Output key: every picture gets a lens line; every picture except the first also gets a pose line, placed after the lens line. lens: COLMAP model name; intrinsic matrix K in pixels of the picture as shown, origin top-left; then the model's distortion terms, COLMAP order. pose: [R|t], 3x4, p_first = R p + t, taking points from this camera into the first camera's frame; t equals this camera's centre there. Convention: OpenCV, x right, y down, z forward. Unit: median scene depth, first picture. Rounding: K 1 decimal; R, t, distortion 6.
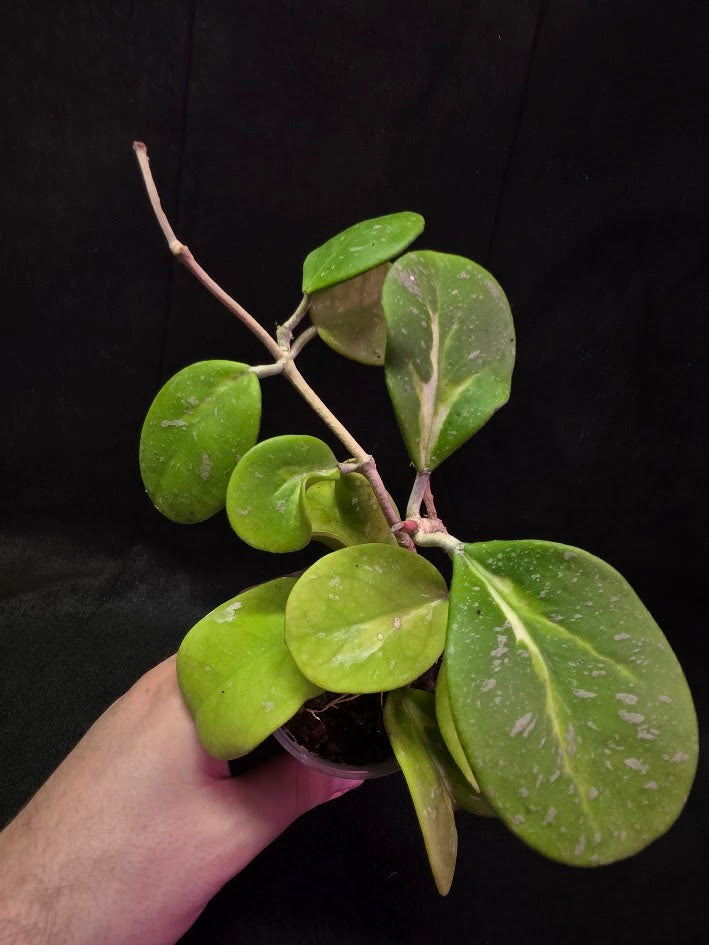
lens RADIAL K [[488.3, 0, 356.4], [0, 488.3, 474.2], [0, 0, 1]] dist [0.043038, -0.004667]
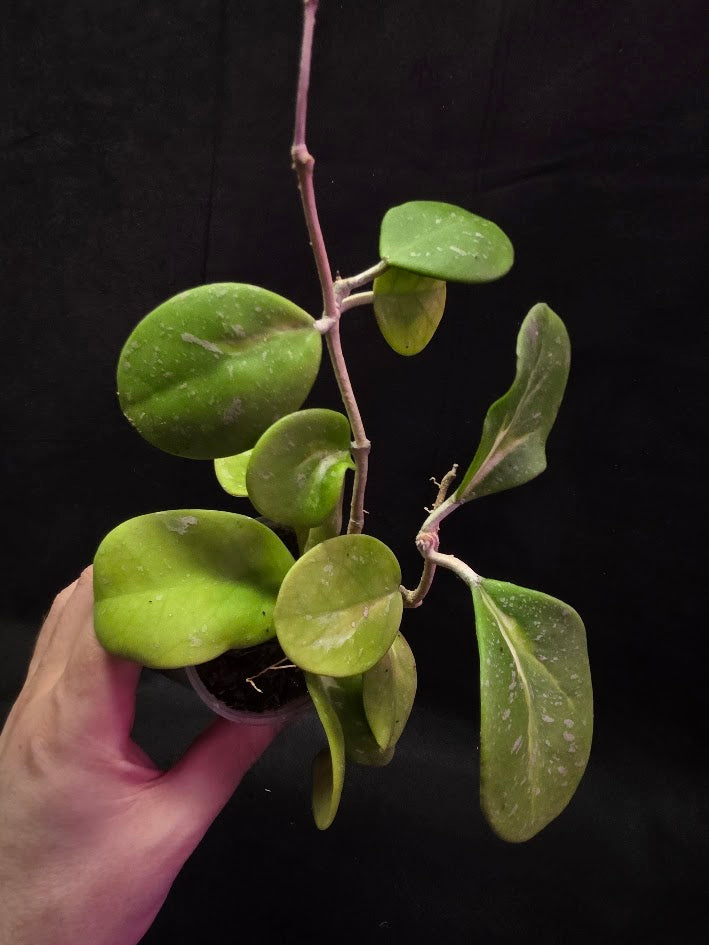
lens RADIAL K [[488.3, 0, 339.2], [0, 488.3, 467.9], [0, 0, 1]] dist [0.043038, -0.004667]
pose [[0.867594, 0.263557, 0.421686, -0.631803], [-0.334494, 0.936785, 0.102704, -0.103035], [-0.367961, -0.230157, 0.900907, 0.169011]]
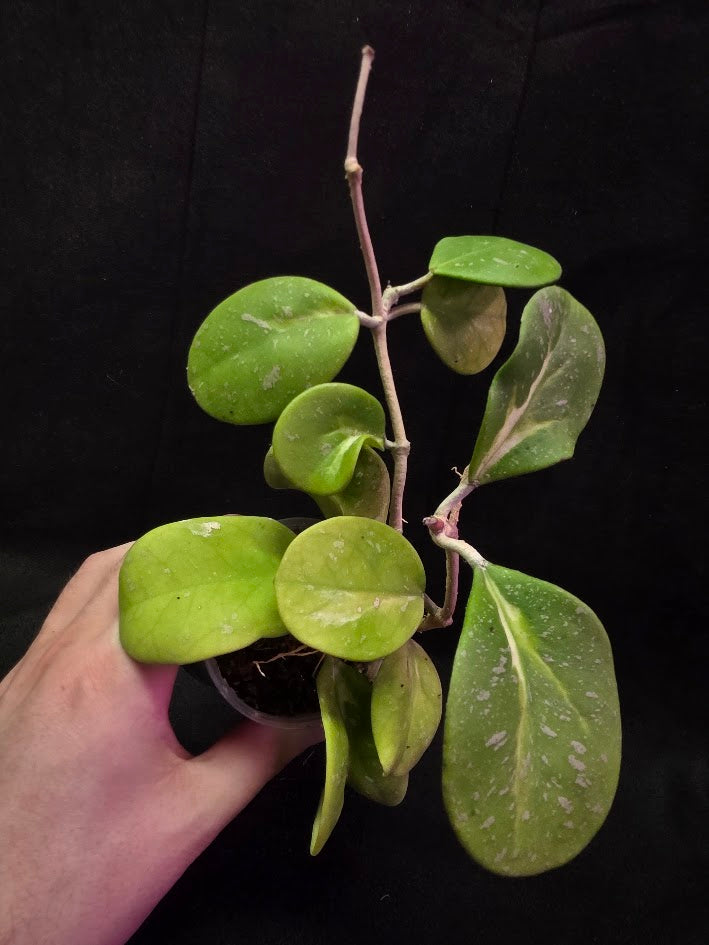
lens RADIAL K [[488.3, 0, 362.1], [0, 488.3, 467.2], [0, 0, 1]] dist [0.043038, -0.004667]
pose [[0.893789, 0.415759, 0.168184, -0.300483], [-0.420755, 0.907151, -0.006480, 0.080185], [-0.155262, -0.064973, 0.985734, 0.010884]]
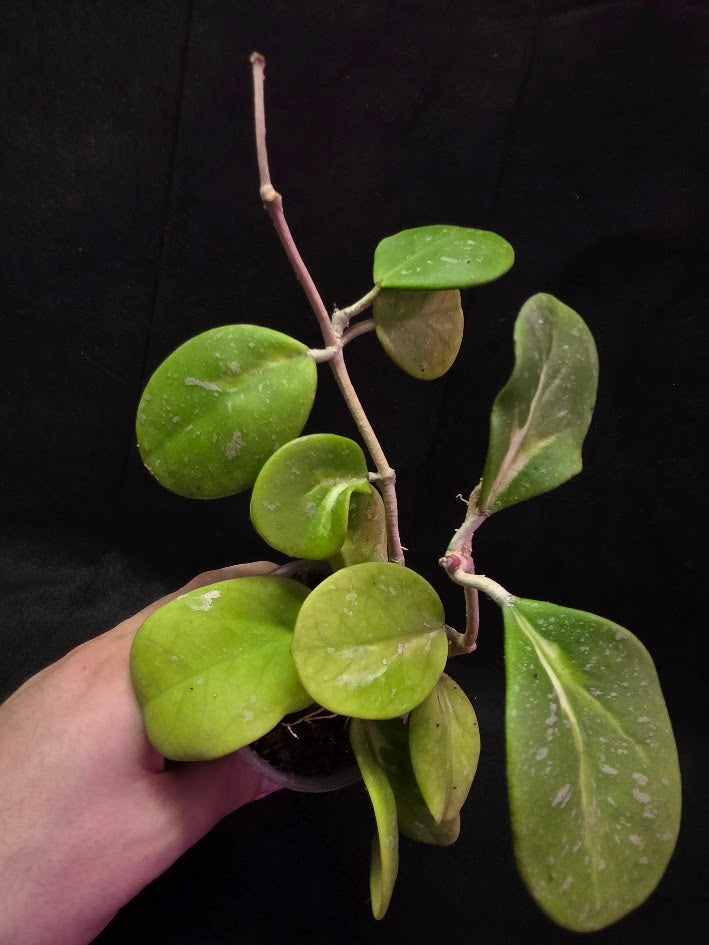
lens RADIAL K [[488.3, 0, 358.1], [0, 488.3, 478.9], [0, 0, 1]] dist [0.043038, -0.004667]
pose [[0.939108, 0.255933, 0.229292, -0.389265], [-0.268383, 0.963006, 0.024314, -0.031323], [-0.214587, -0.084371, 0.973054, 0.116979]]
